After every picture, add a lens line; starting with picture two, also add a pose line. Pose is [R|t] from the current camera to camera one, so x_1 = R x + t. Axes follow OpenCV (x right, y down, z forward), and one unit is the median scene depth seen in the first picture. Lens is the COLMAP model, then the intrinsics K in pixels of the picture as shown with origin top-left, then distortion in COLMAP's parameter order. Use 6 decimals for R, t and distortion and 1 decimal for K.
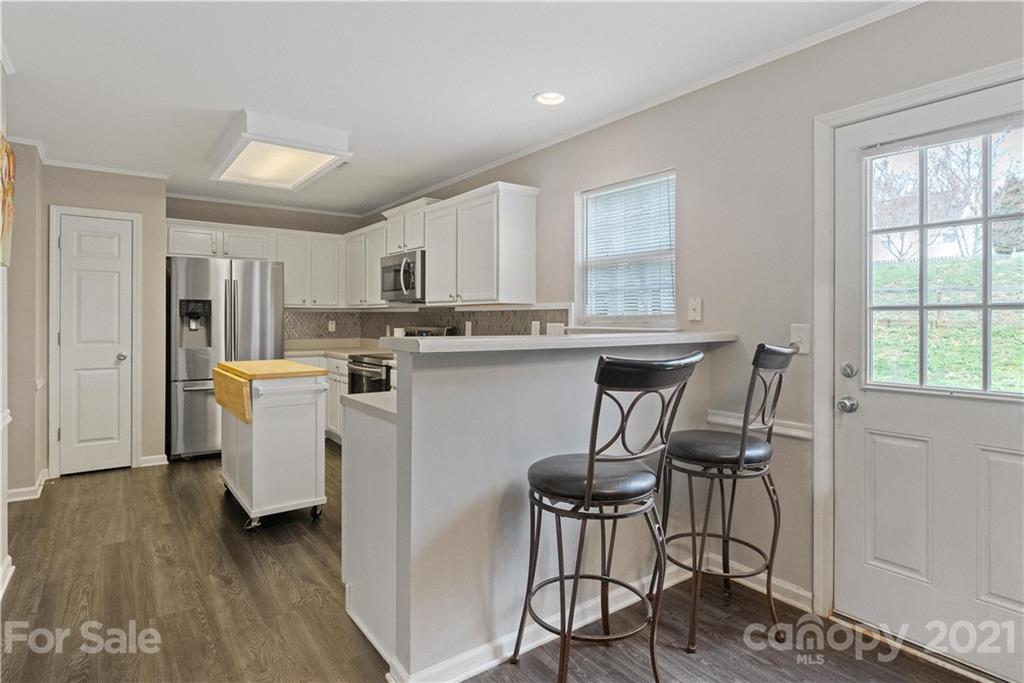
lens RADIAL K [[549.8, 0, 511.6], [0, 549.8, 320.7], [0, 0, 1]] dist [-0.002286, -0.000379]
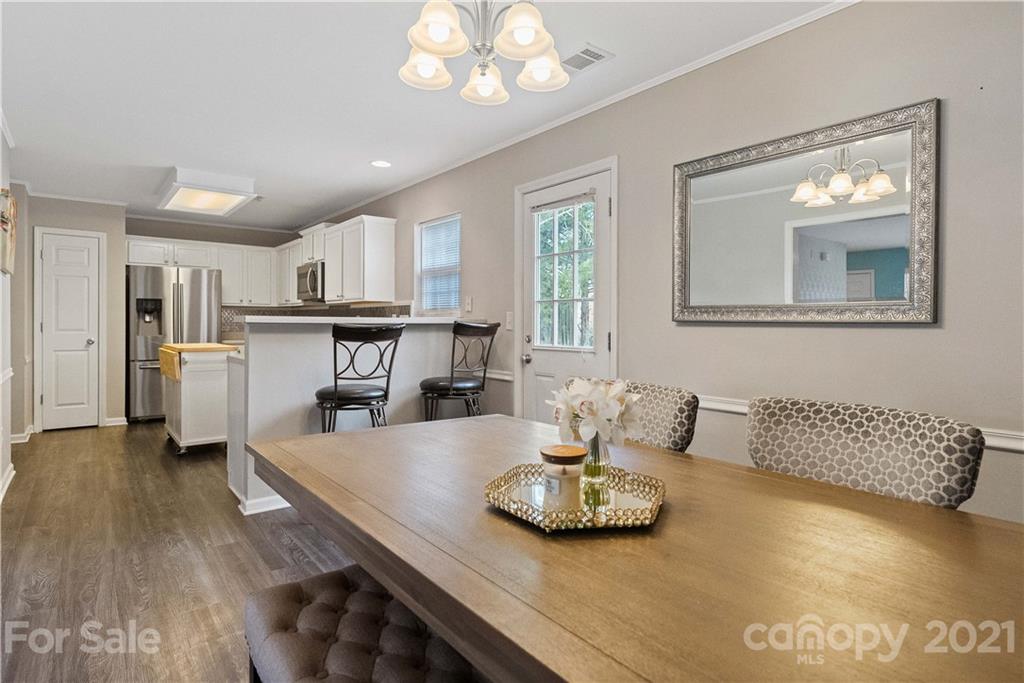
lens RADIAL K [[542.6, 0, 512.2], [0, 542.6, 327.5], [0, 0, 1]] dist [0.000491, 0.000440]
pose [[0.999379, 0.001119, 0.035227, 0.263306], [-0.001298, 0.999986, 0.005067, 0.024747], [-0.035221, -0.005109, 0.999366, -0.347880]]
